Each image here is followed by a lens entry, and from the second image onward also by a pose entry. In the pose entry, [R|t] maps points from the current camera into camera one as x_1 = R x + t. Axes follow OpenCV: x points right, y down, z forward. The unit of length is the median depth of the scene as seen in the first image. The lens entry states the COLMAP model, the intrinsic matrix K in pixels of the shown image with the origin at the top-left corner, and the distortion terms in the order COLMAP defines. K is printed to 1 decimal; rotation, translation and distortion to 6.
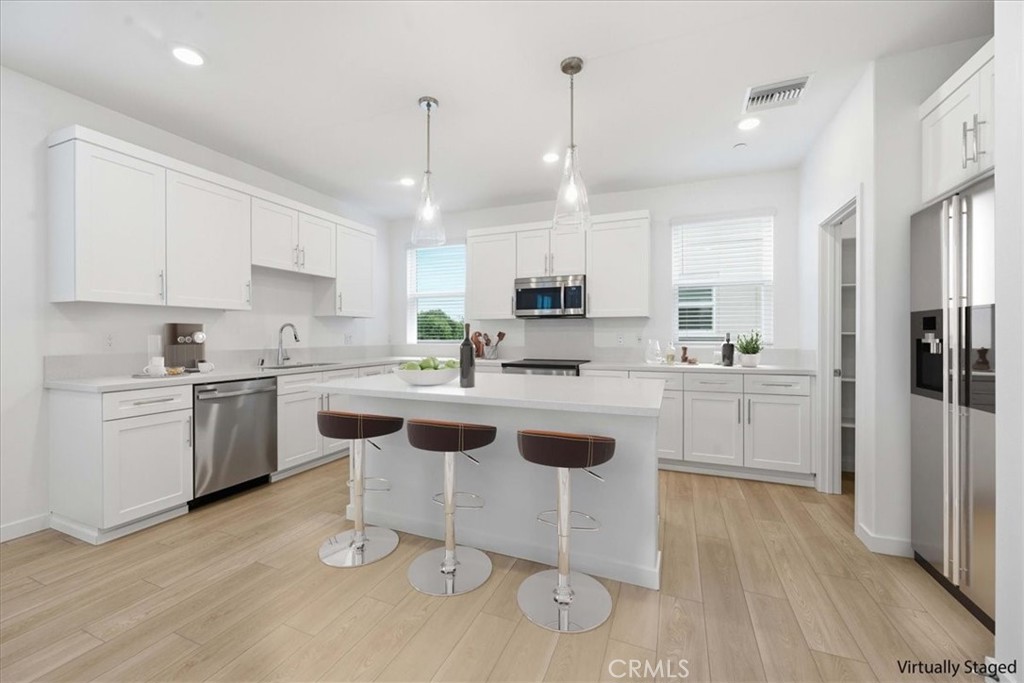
lens RADIAL K [[409.6, 0, 504.7], [0, 409.6, 337.5], [0, 0, 1]] dist [-0.002358, -0.000082]
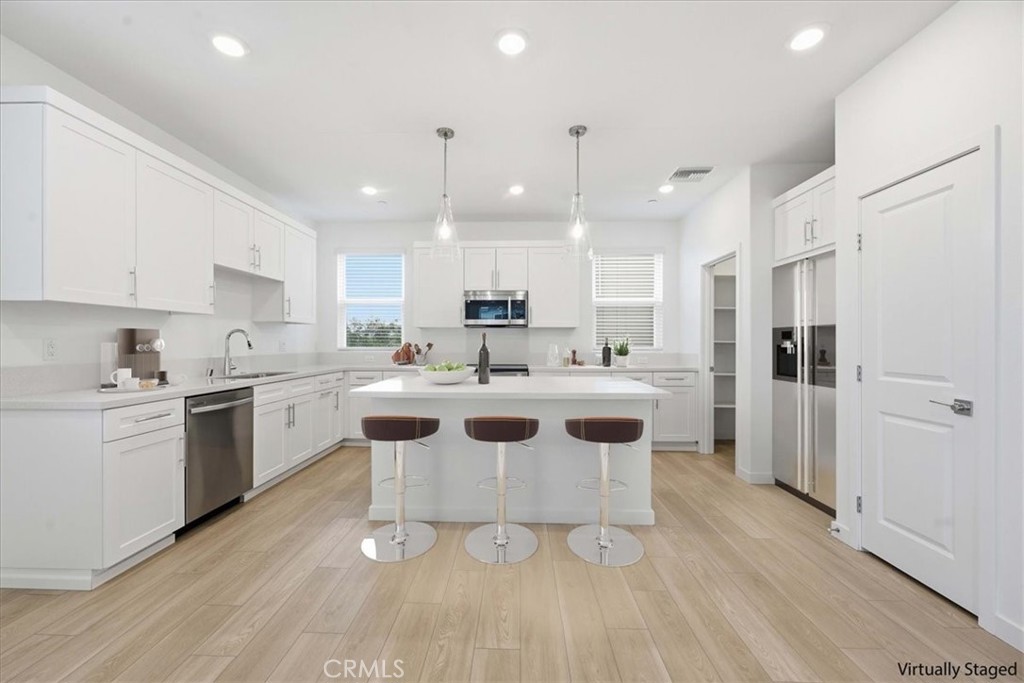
lens RADIAL K [[407.8, 0, 506.5], [0, 407.8, 343.1], [0, 0, 1]] dist [-0.001114, -0.000173]
pose [[0.932911, 0.000753, 0.360106, -0.362898], [0.000318, 0.999996, -0.002915, -0.001062], [-0.360107, 0.002834, 0.932907, -0.073395]]
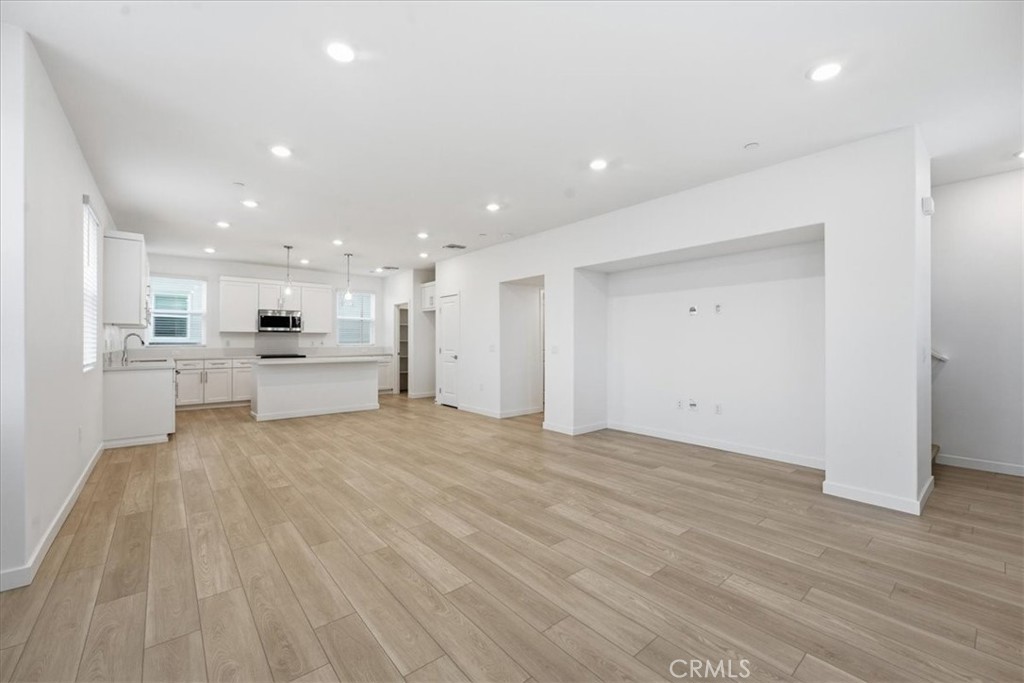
lens RADIAL K [[415.0, 0, 506.4], [0, 415.0, 339.2], [0, 0, 1]] dist [-0.003145, -0.000333]
pose [[0.461274, 0.005441, 0.887241, -1.510548], [0.003335, 0.999964, -0.007866, 0.004617], [-0.887252, 0.006587, 0.461239, -1.103195]]
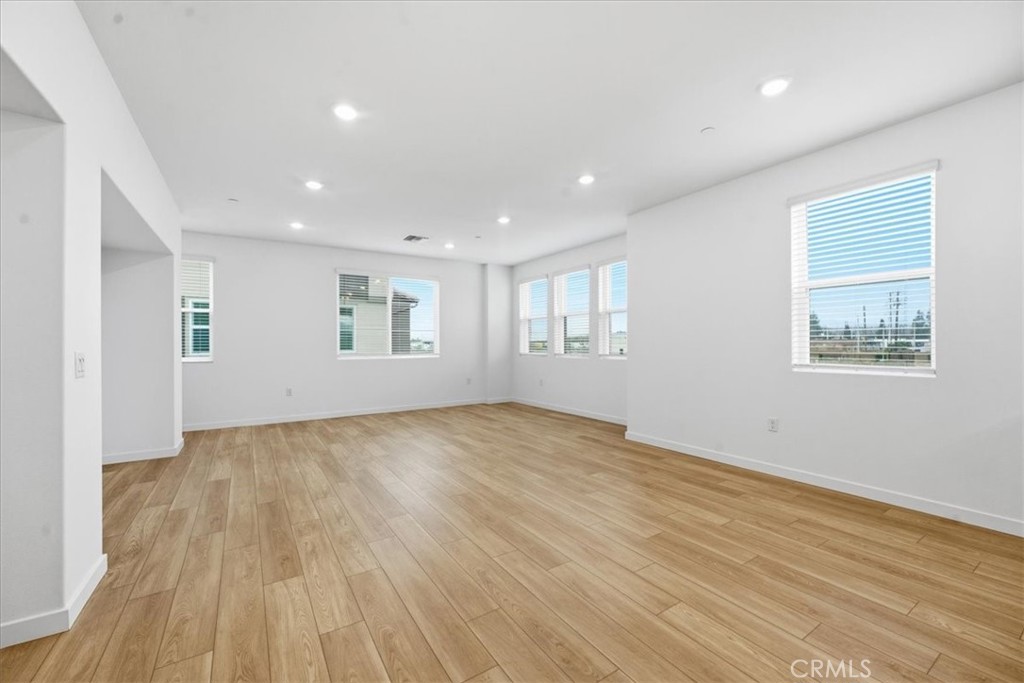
lens RADIAL K [[411.0, 0, 506.8], [0, 411.0, 341.1], [0, 0, 1]] dist [-0.002209, 0.000031]
pose [[-0.567104, -0.001358, -0.823645, 0.279111], [0.000143, 0.999998, -0.001747, 0.000550], [0.823646, -0.001108, -0.567103, 0.366951]]
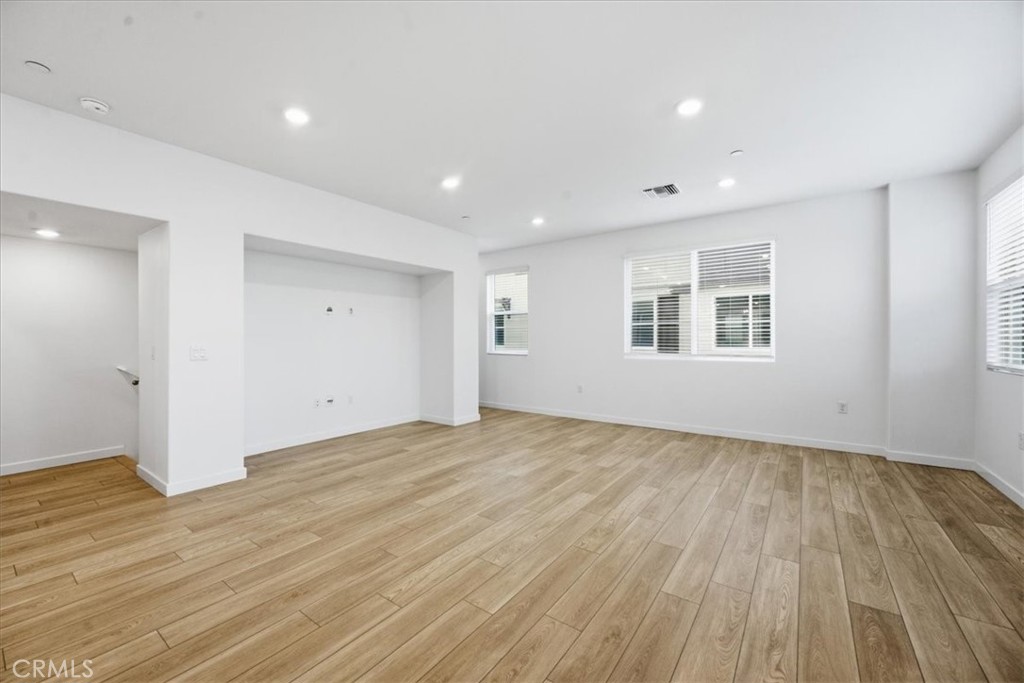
lens RADIAL K [[405.0, 0, 506.7], [0, 405.0, 340.6], [0, 0, 1]] dist [-0.002827, 0.000305]
pose [[-0.972249, 0.001887, 0.233939, -0.864955], [0.003709, 0.999966, 0.007349, -0.003832], [-0.233917, 0.008013, -0.972224, 0.343209]]
